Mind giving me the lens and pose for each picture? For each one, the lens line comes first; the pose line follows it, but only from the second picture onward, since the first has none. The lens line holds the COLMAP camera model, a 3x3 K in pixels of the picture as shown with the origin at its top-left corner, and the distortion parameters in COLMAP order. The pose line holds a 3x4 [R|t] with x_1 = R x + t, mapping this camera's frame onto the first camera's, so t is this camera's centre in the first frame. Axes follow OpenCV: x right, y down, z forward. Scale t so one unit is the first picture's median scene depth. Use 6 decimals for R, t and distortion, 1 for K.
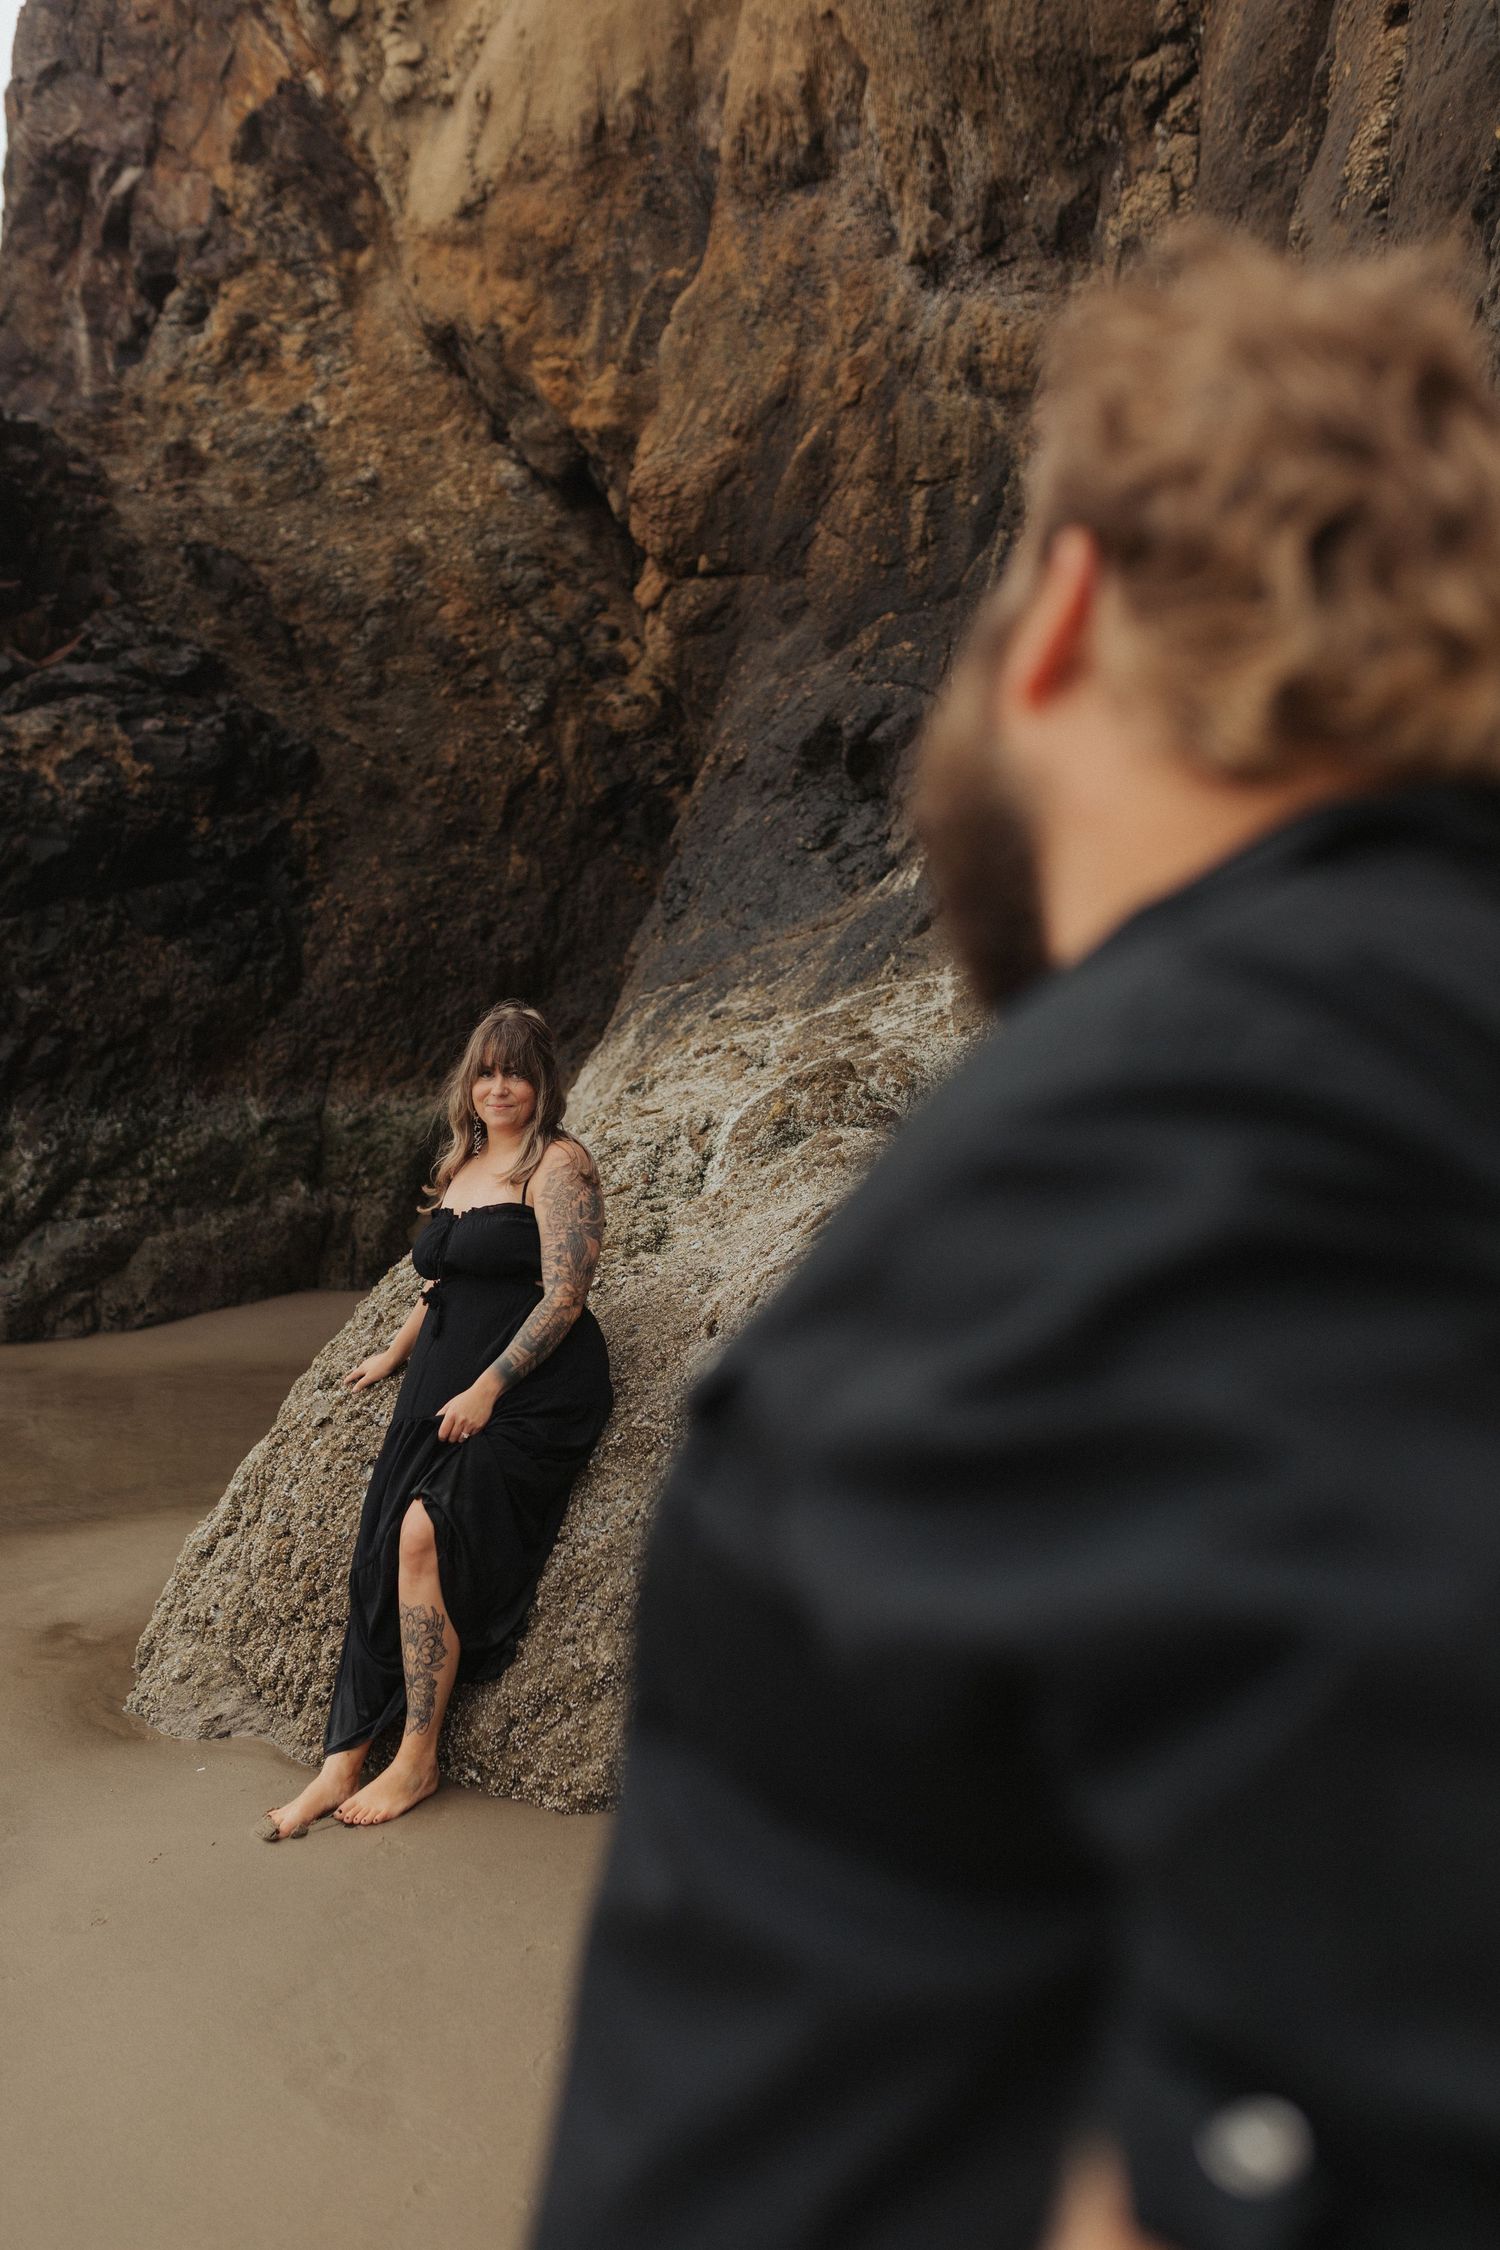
lens RADIAL K [[2123.2, 0, 752.8], [0, 2123.2, 1129.8], [0, 0, 1]] dist [0.002879, 0.000000]
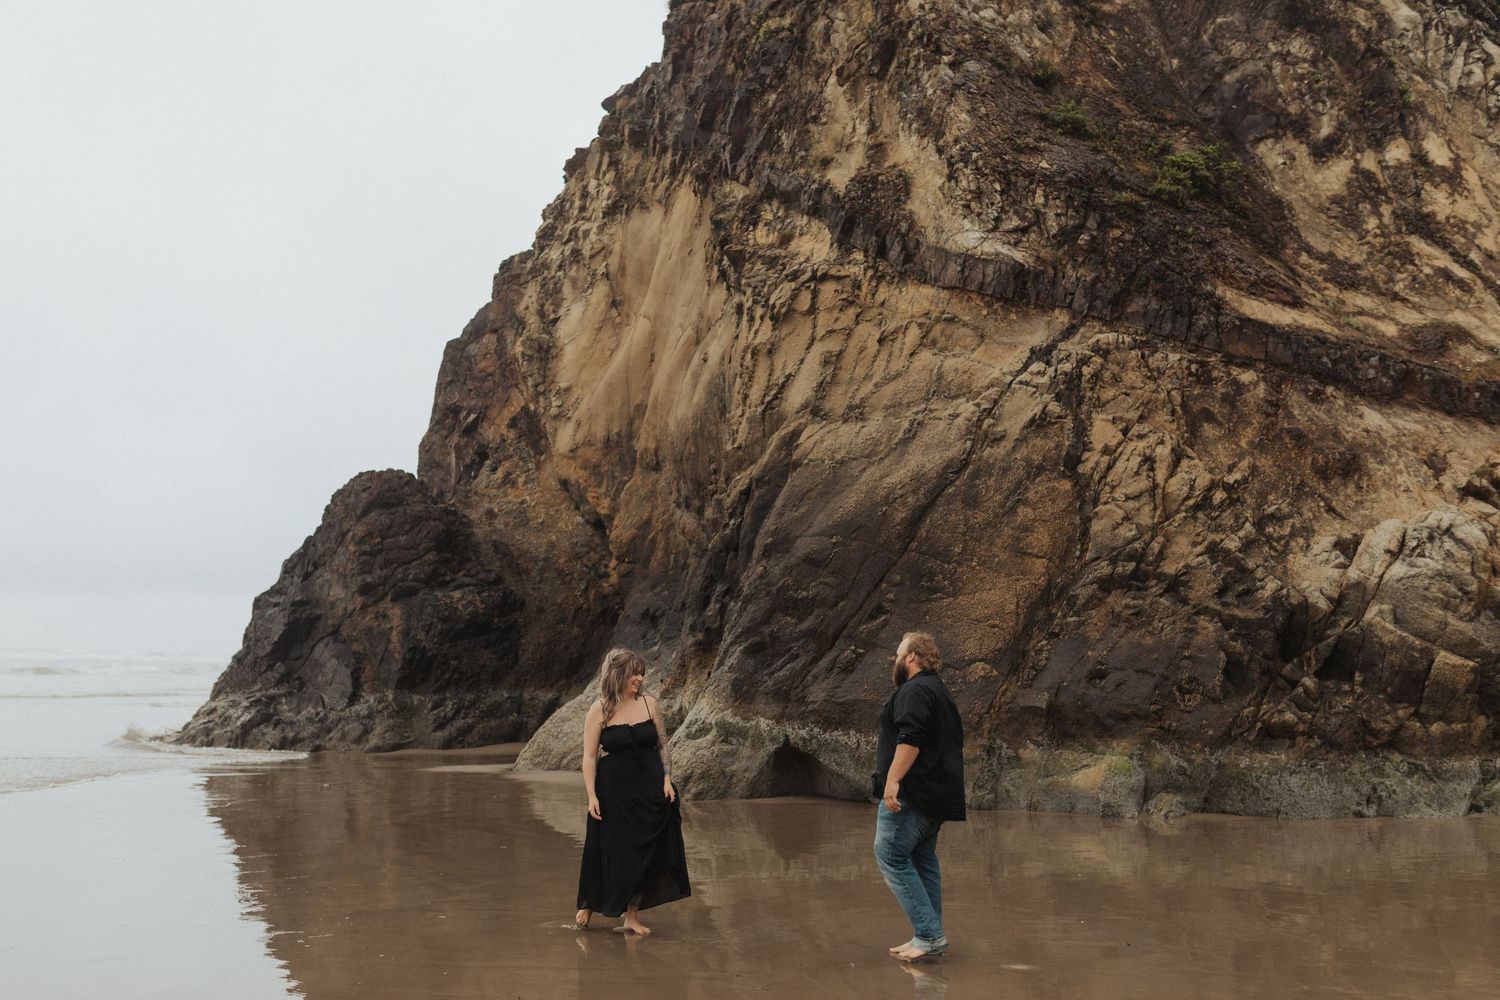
lens RADIAL K [[1415.5, 0, 752.5], [0, 1415.5, 497.0], [0, 0, 1]] dist [0.002879, 0.000000]
pose [[0.999265, 0.036634, 0.011248, 0.157934], [-0.034199, 0.984917, -0.169612, 0.053384], [-0.017292, 0.169103, 0.985447, -1.452326]]
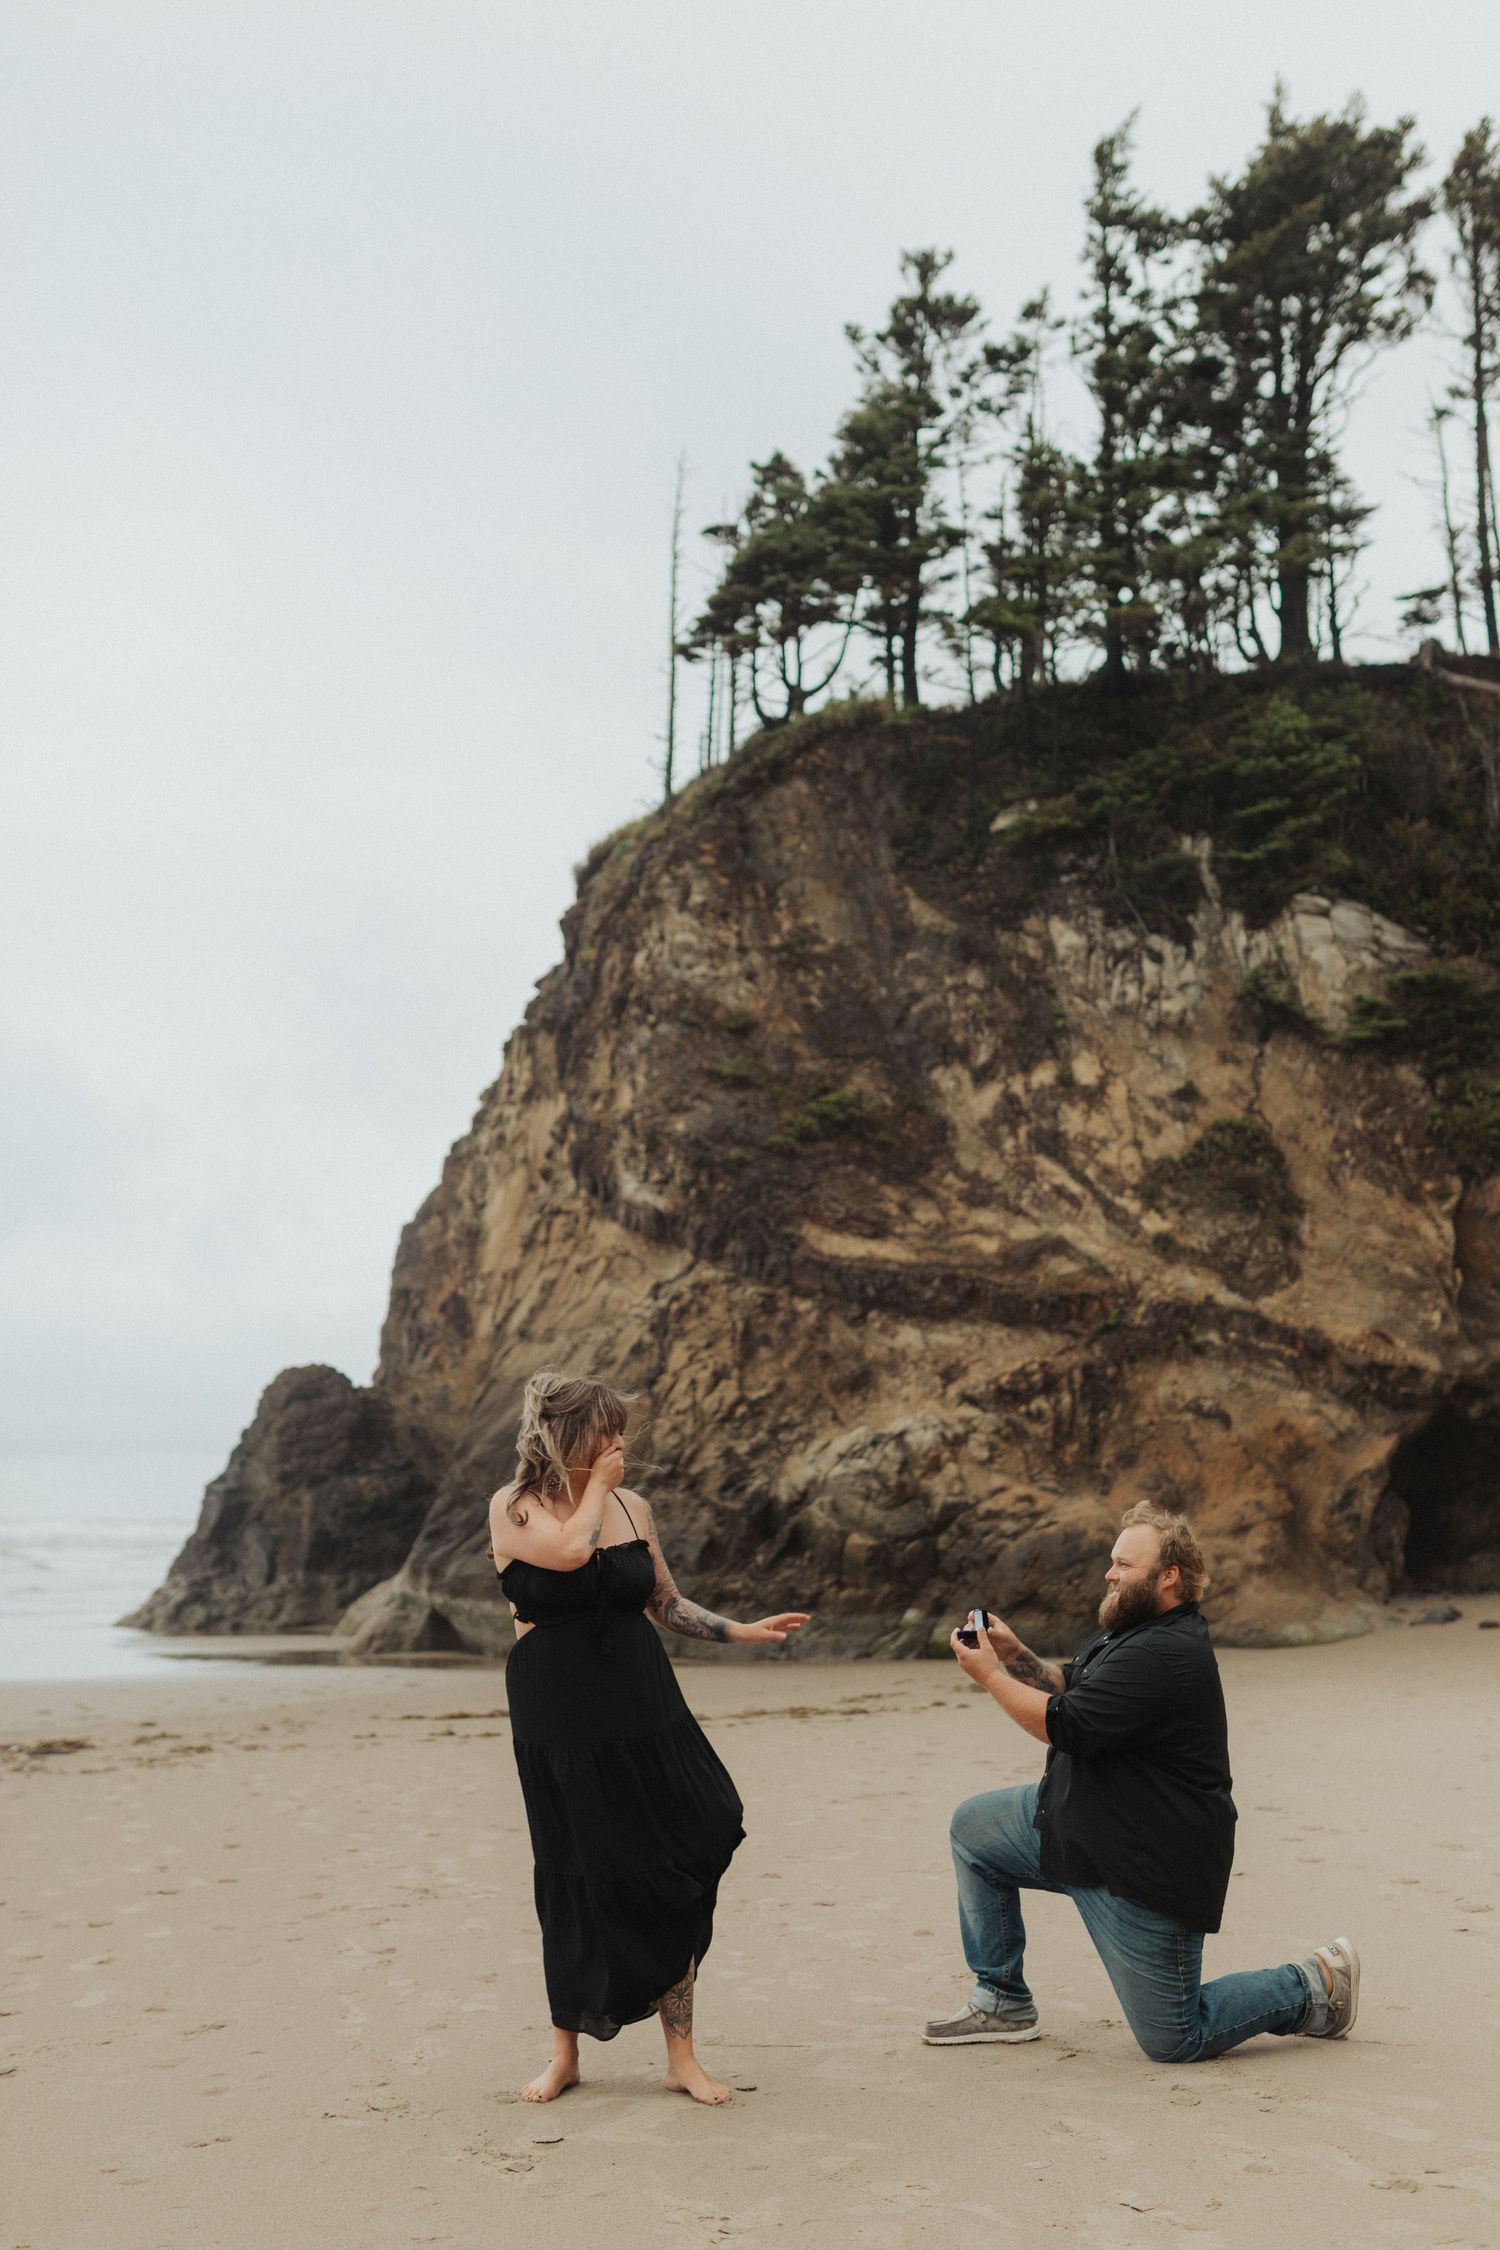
lens RADIAL K [[2123.2, 0, 752.5], [0, 2123.2, 1135.0], [0, 0, 1]] dist [0.002879, 0.000000]
pose [[0.973175, -0.017585, -0.229394, 1.234791], [-0.036251, 0.972899, -0.228372, 0.070403], [0.227193, 0.230562, 0.946163, -2.641963]]
